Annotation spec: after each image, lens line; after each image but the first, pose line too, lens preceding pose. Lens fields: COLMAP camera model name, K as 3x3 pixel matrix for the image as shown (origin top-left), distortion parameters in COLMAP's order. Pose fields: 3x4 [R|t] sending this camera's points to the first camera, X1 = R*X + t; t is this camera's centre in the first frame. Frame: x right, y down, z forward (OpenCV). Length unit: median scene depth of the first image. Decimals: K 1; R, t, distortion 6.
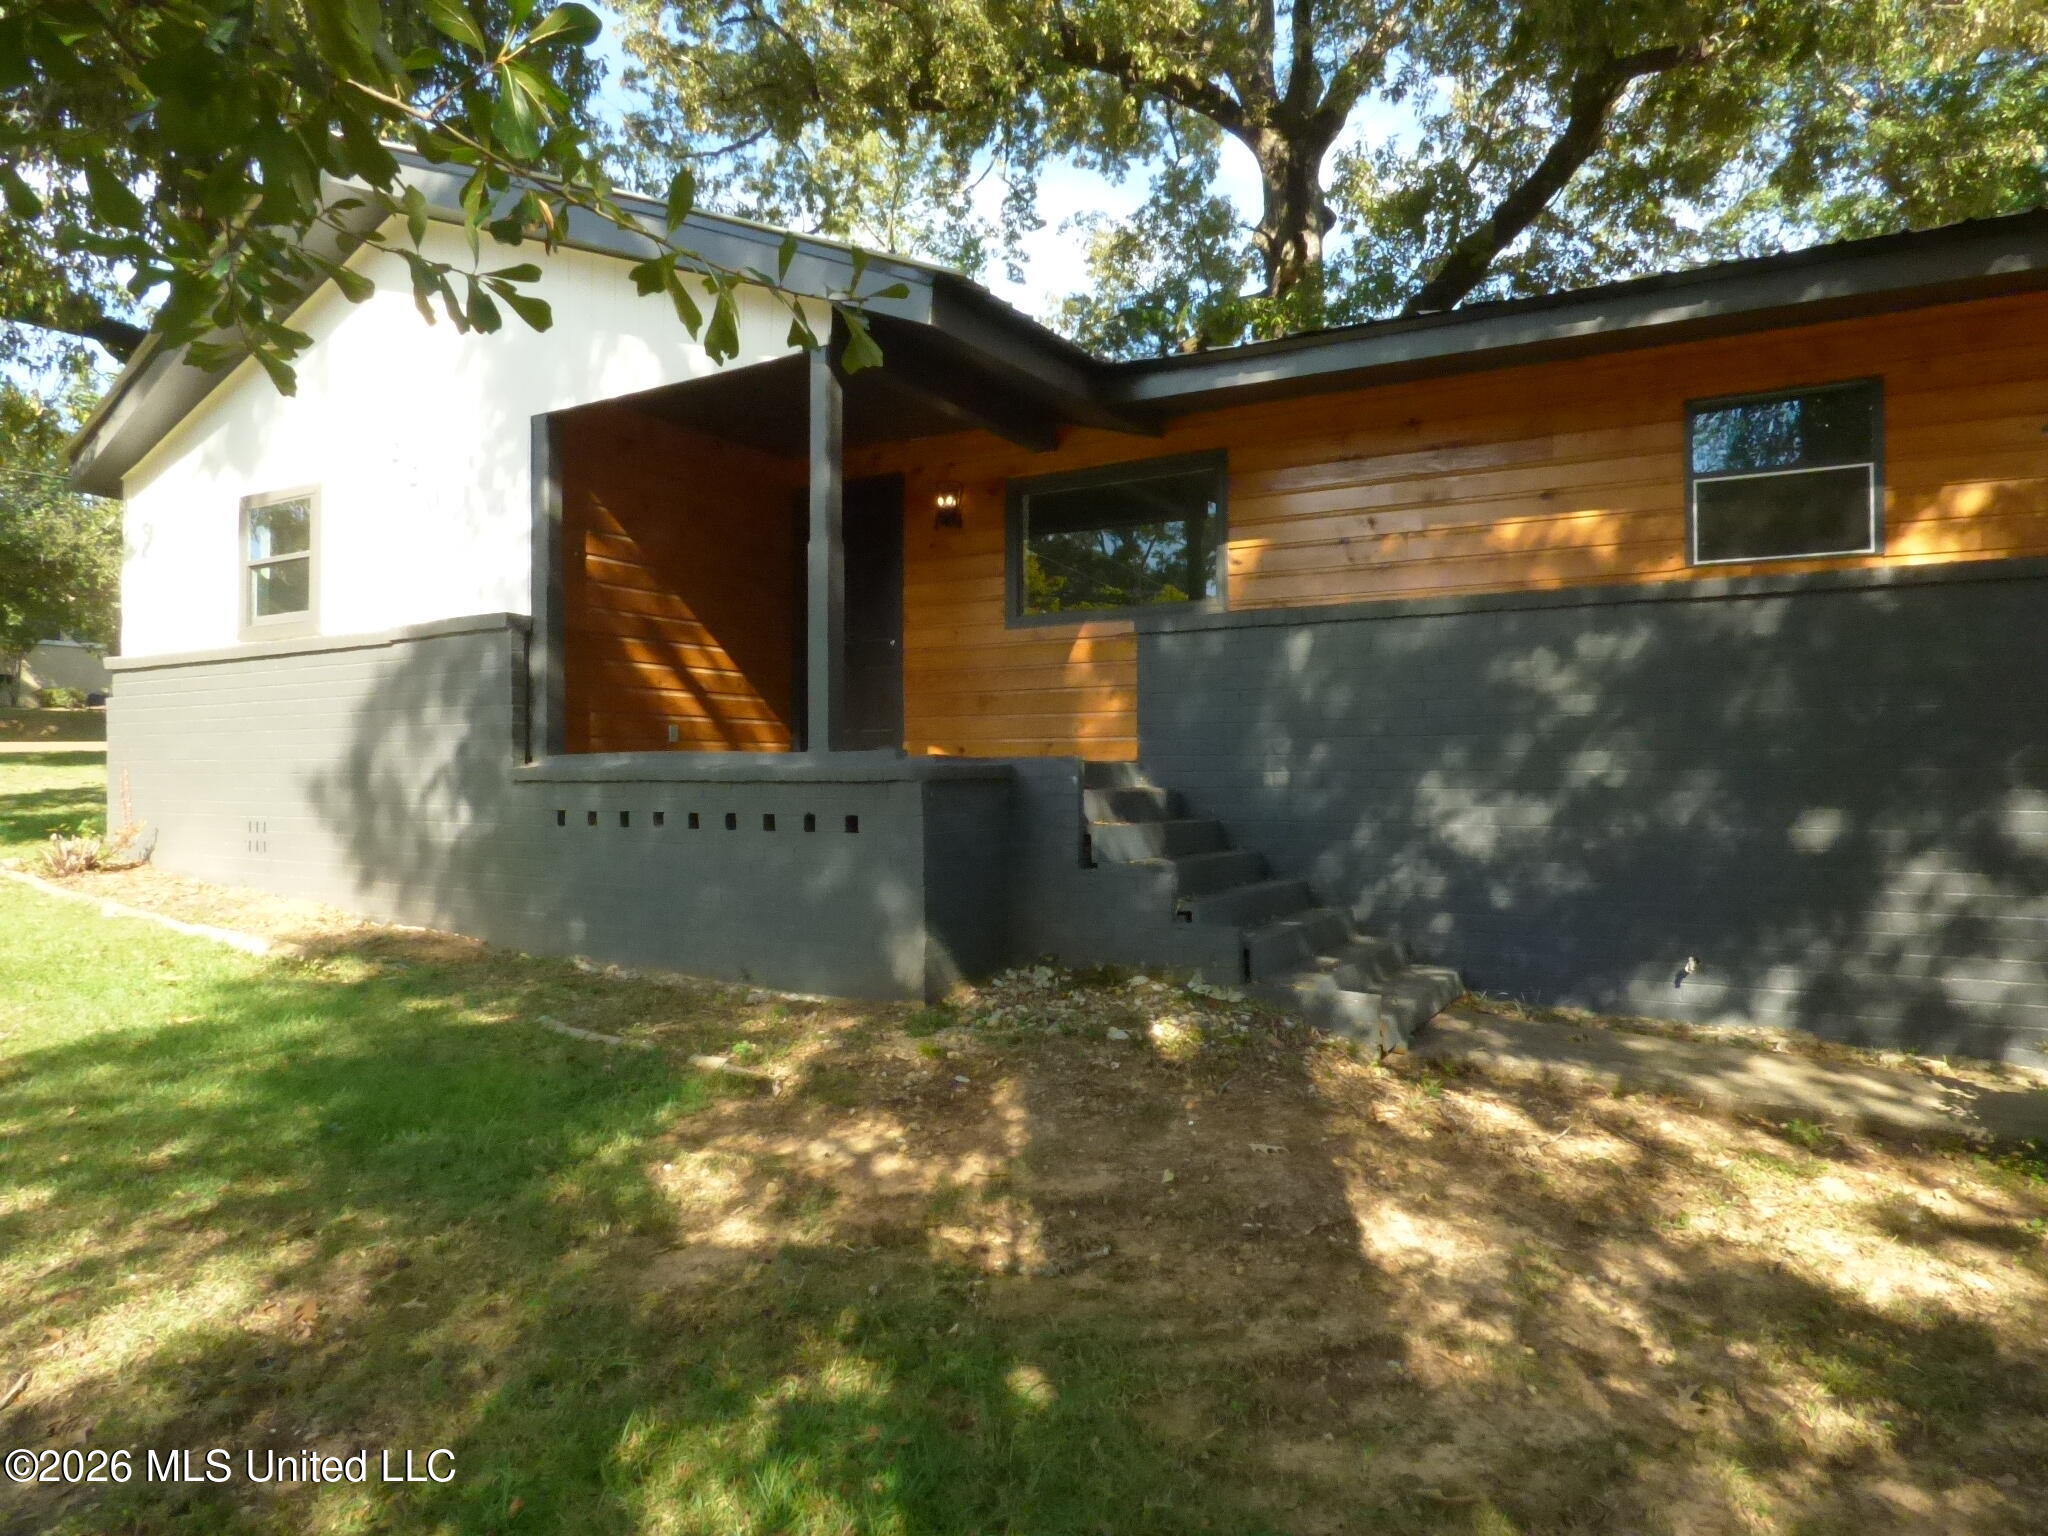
lens RADIAL K [[1238.5, 0, 1048.0], [0, 1238.5, 763.9], [0, 0, 1]] dist [-0.039121, 0.000302]
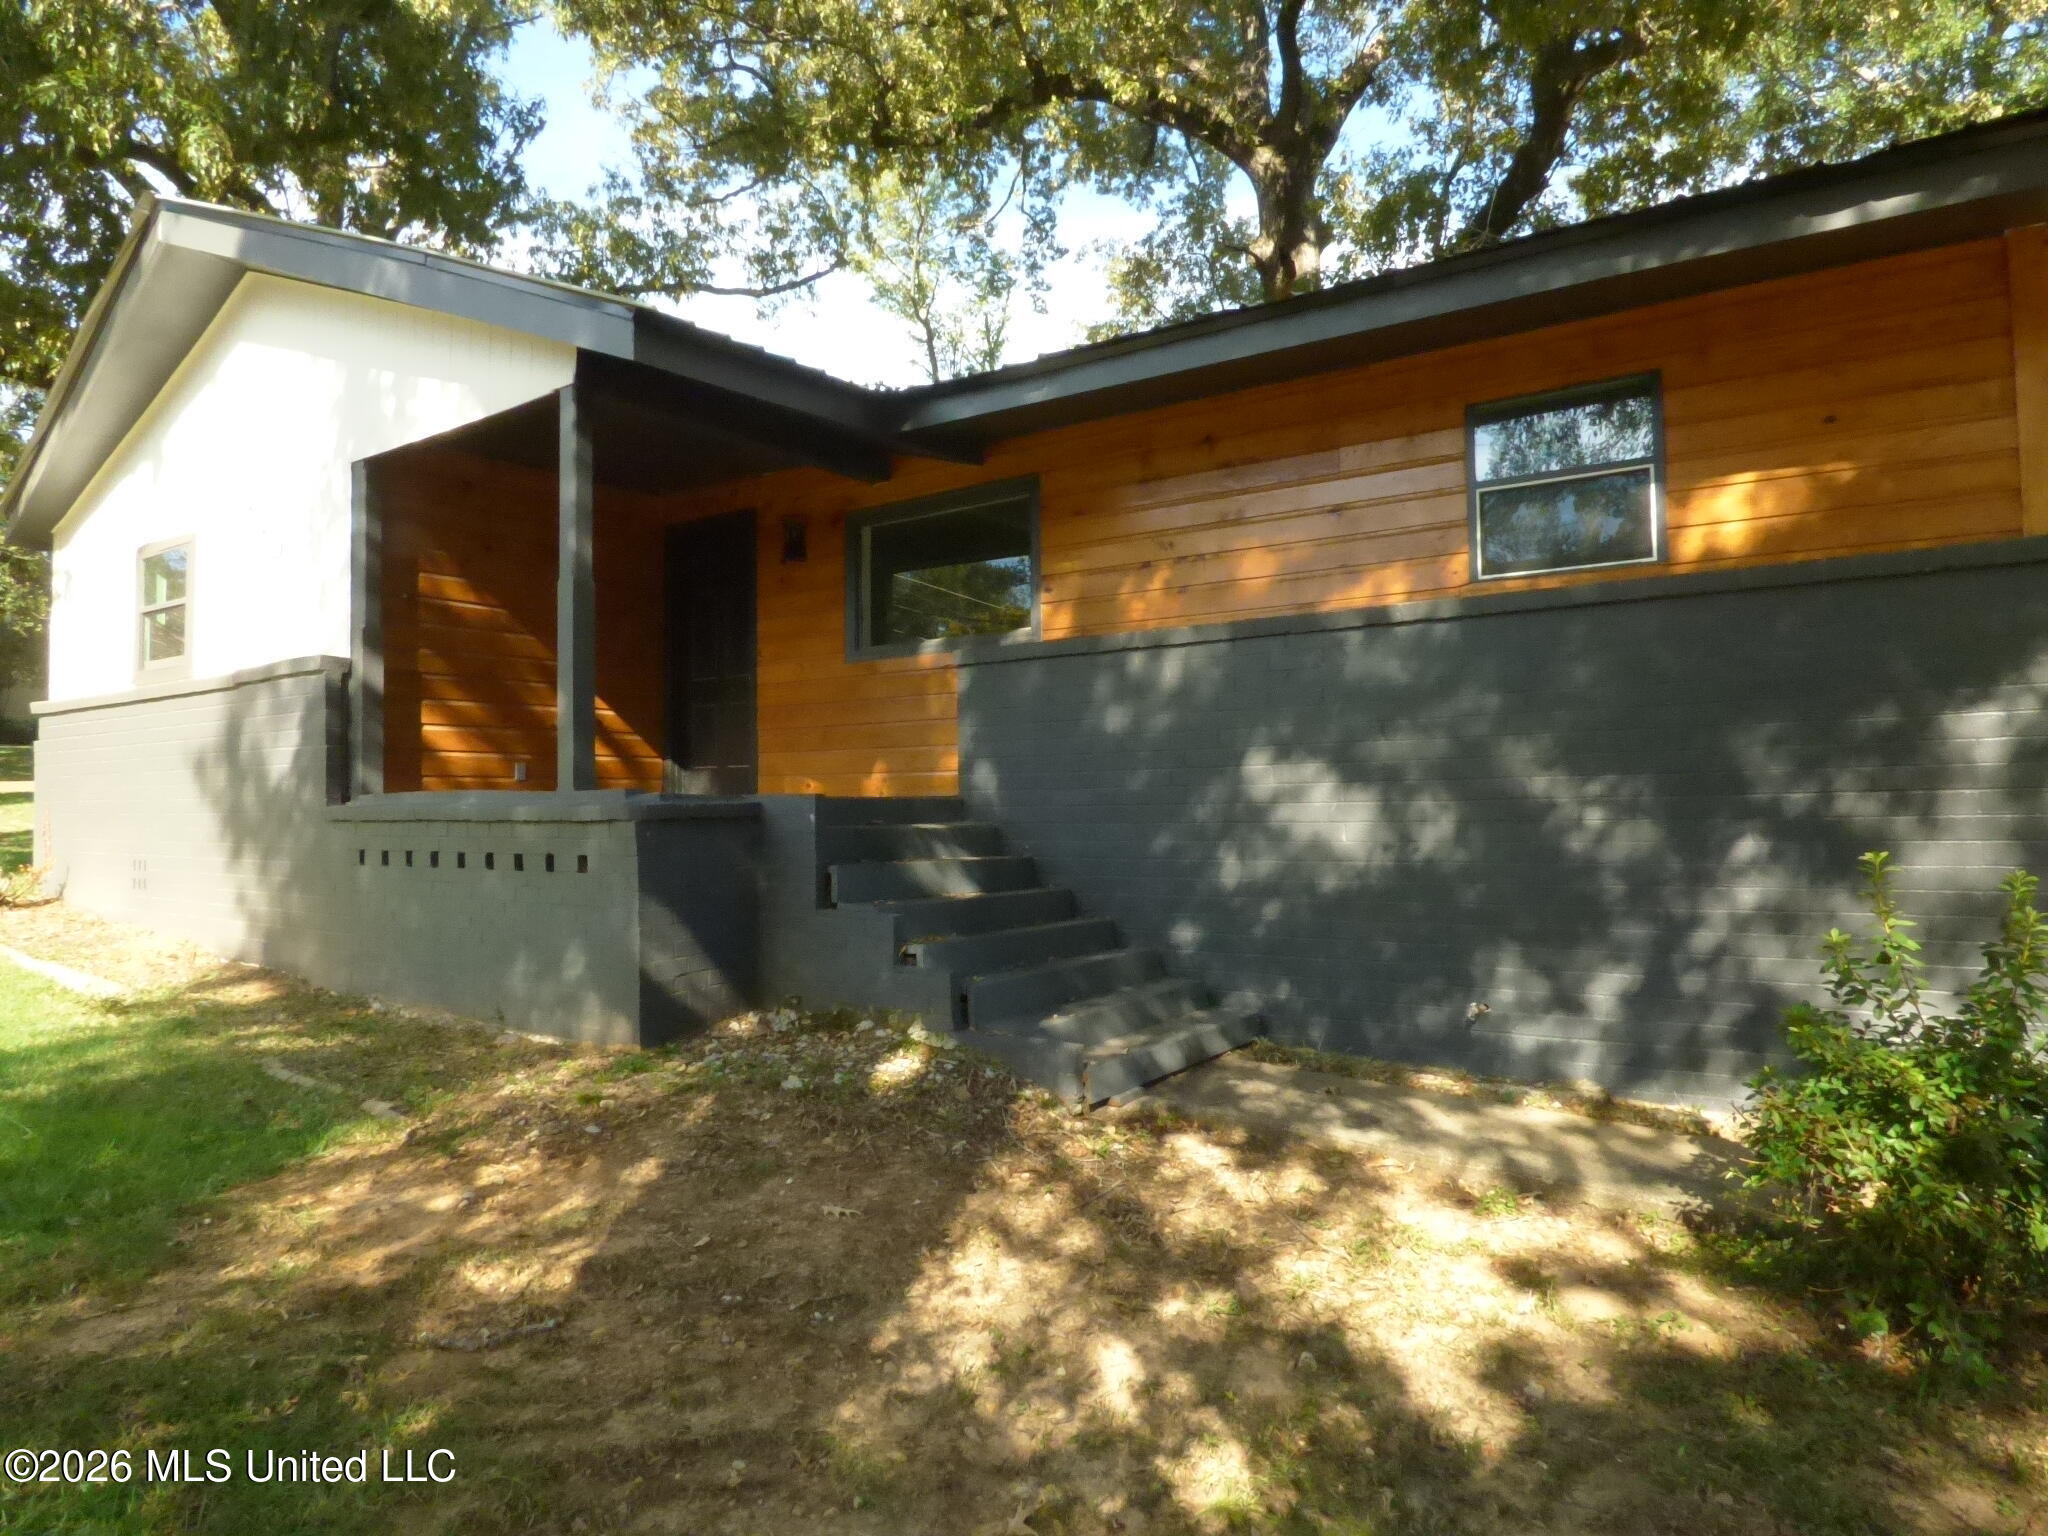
lens RADIAL K [[1240.2, 0, 1020.9], [0, 1240.2, 756.0], [0, 0, 1]] dist [-0.014209, 0.000439]
pose [[0.995326, -0.010247, -0.096032, 0.102754], [0.007423, 0.999531, -0.029713, -0.001902], [0.096291, 0.028861, 0.994935, 0.015083]]
